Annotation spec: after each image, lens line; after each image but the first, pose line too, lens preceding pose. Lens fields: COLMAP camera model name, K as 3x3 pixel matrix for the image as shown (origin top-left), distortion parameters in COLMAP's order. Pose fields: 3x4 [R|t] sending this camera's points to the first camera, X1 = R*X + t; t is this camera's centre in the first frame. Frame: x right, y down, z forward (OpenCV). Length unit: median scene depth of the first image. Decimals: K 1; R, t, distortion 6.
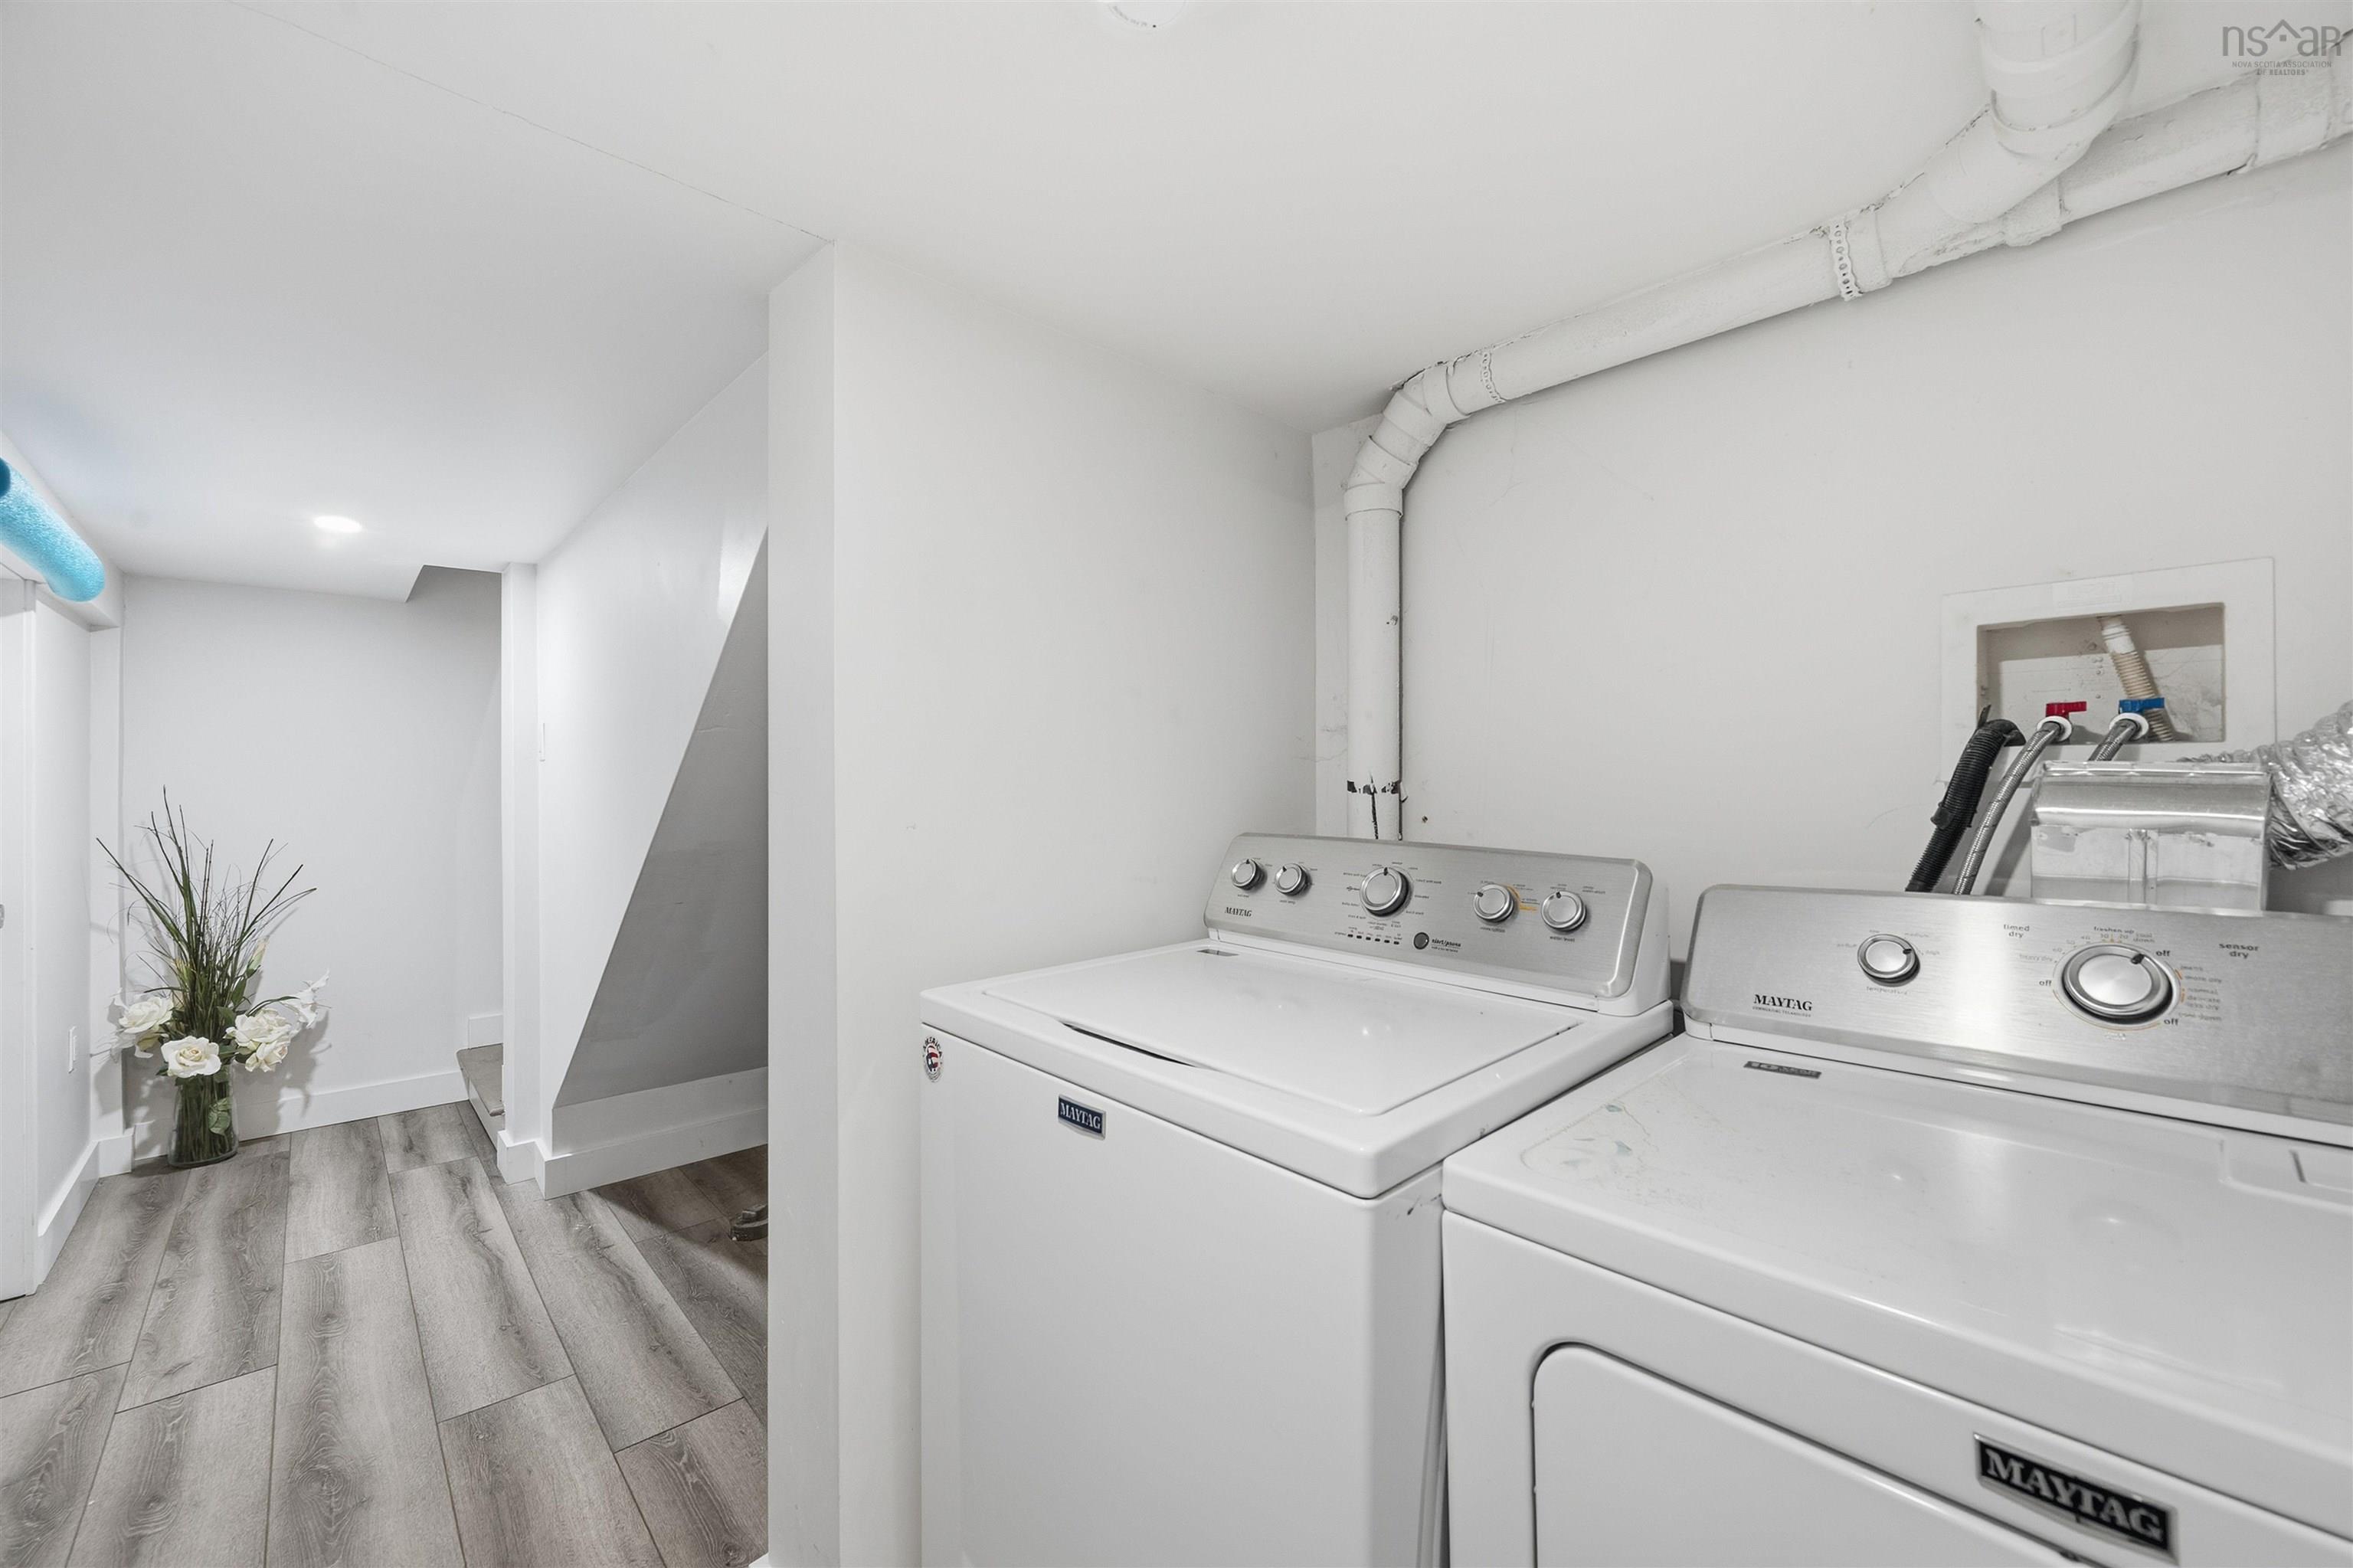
lens RADIAL K [[925.8, 0, 1182.9], [0, 925.8, 787.3], [0, 0, 1]] dist [0.000282, 0.000079]
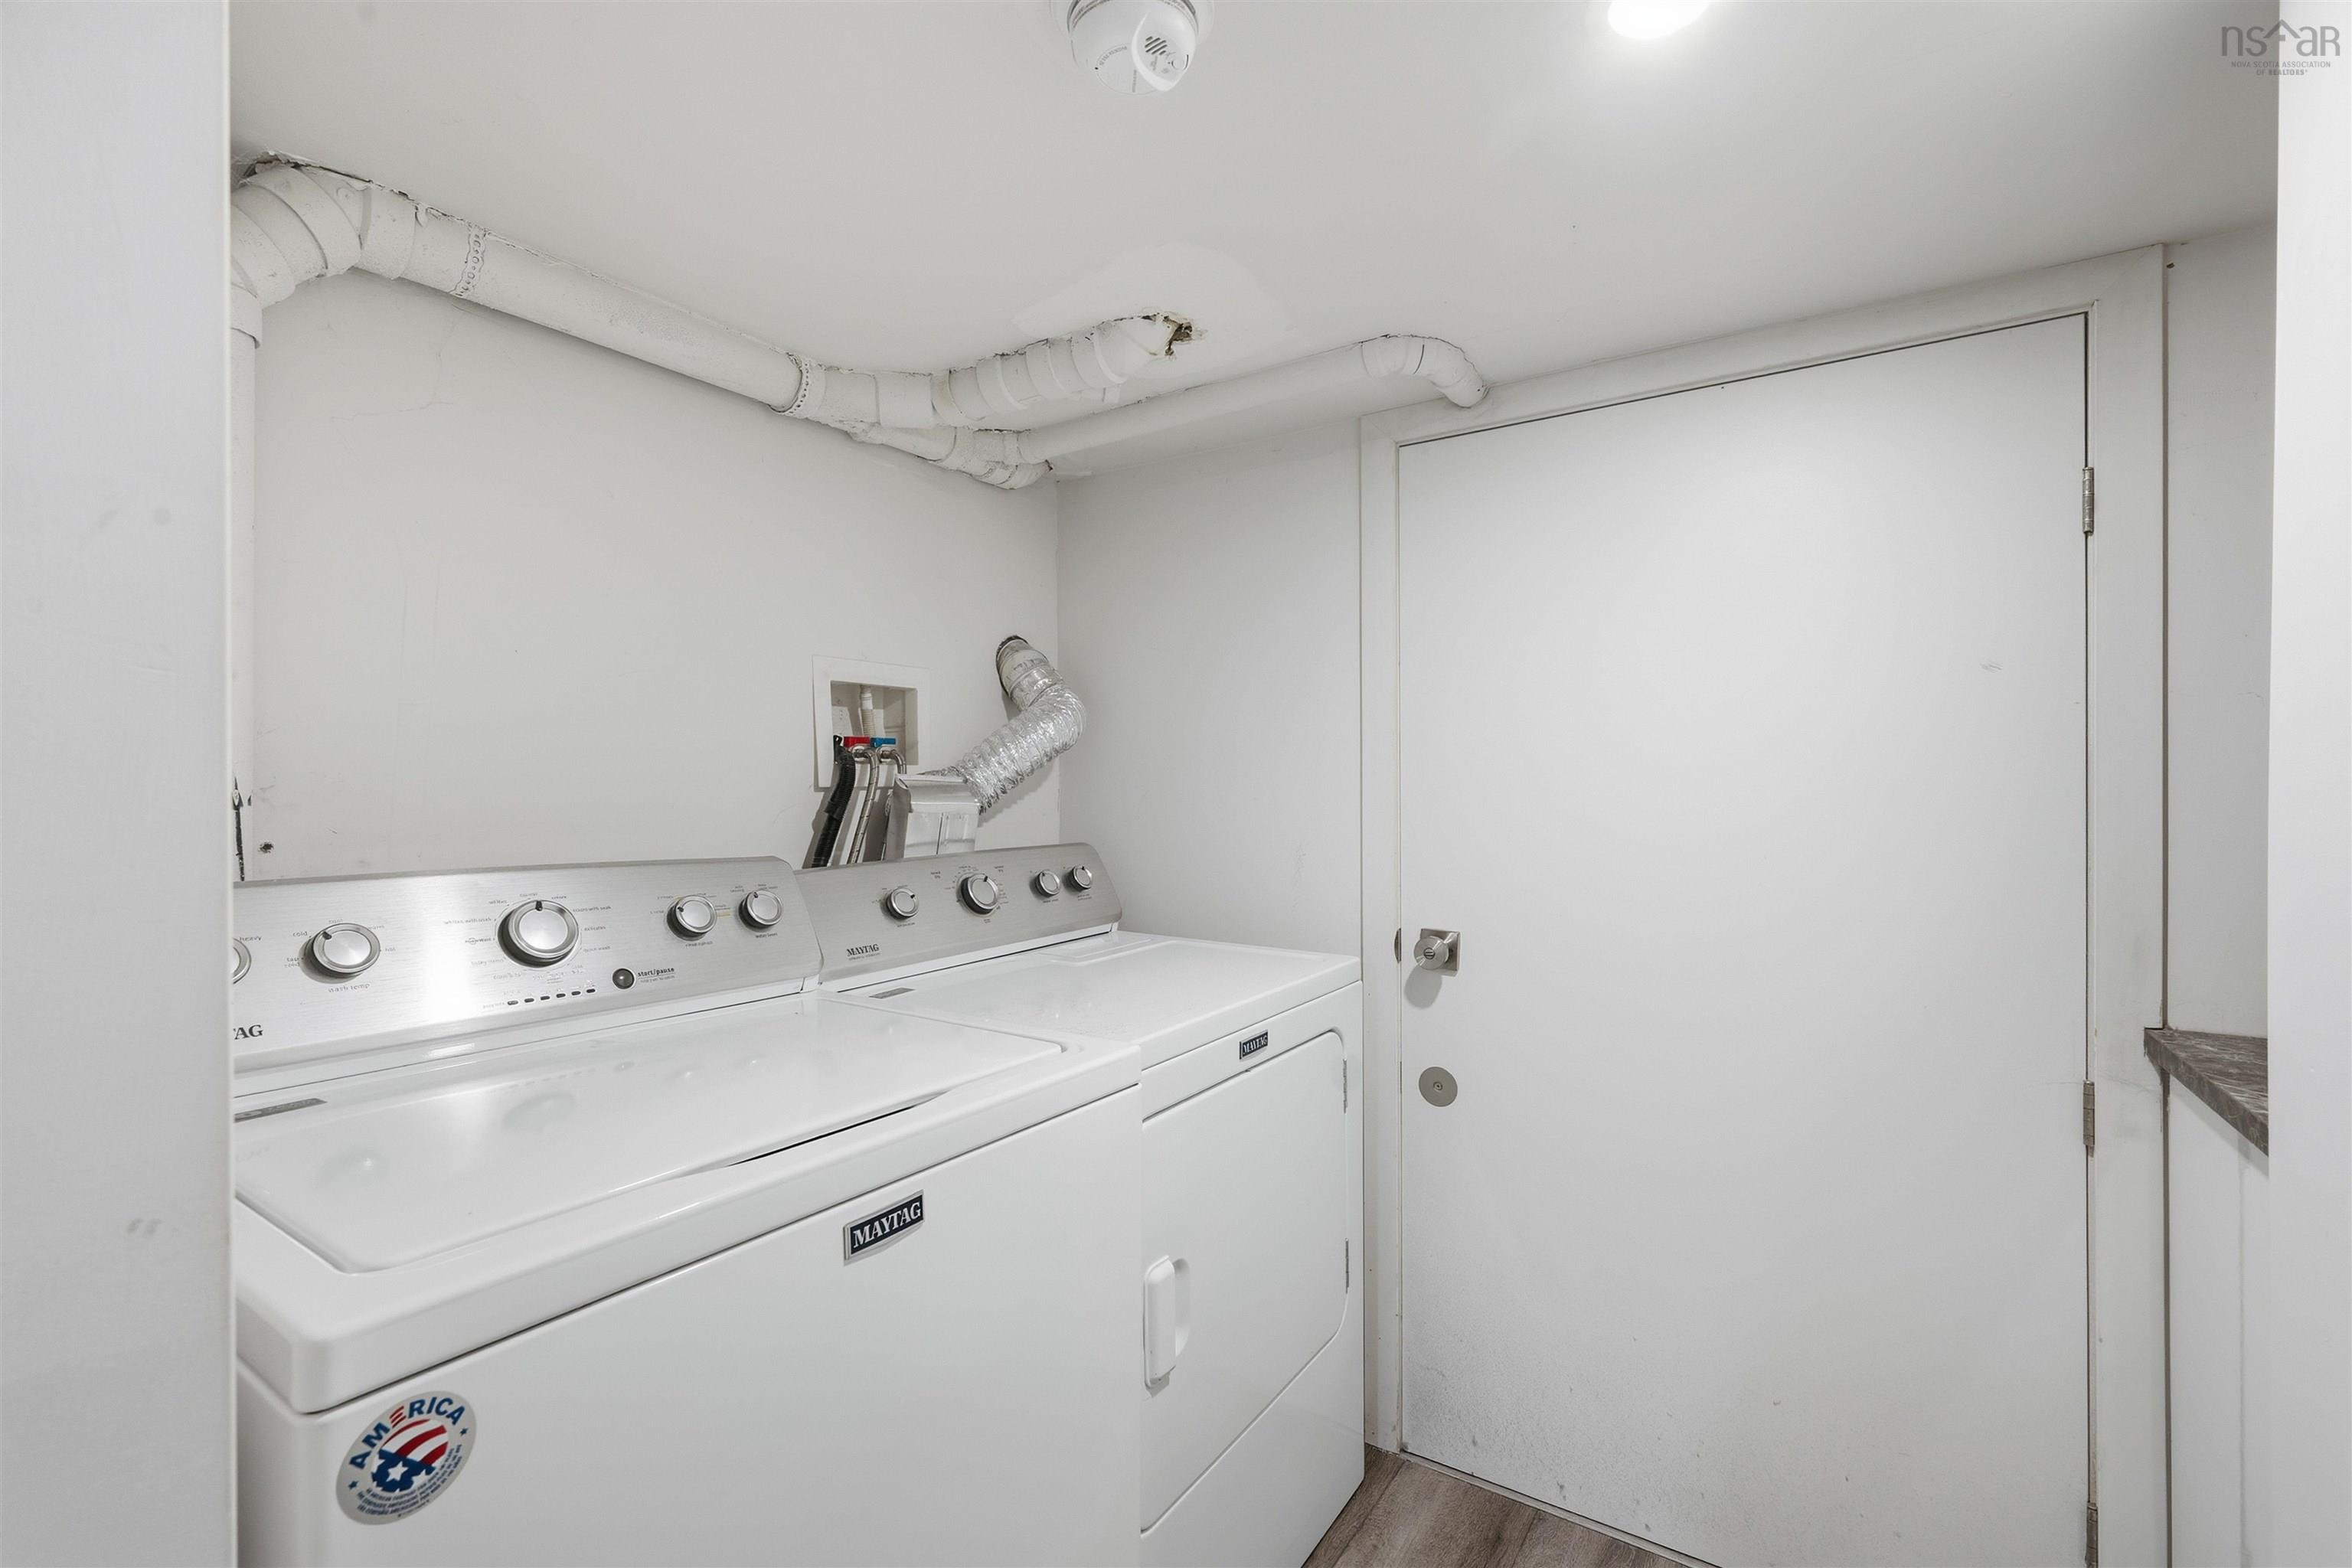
lens RADIAL K [[1016.3, 0, 1185.7], [0, 1016.3, 791.6], [0, 0, 1]] dist [0.000385, -0.000007]
pose [[-0.220247, -0.001351, 0.975443, -0.904055], [0.009388, 0.999950, 0.003505, 0.001880], [-0.975399, 0.009929, -0.220224, 0.875277]]
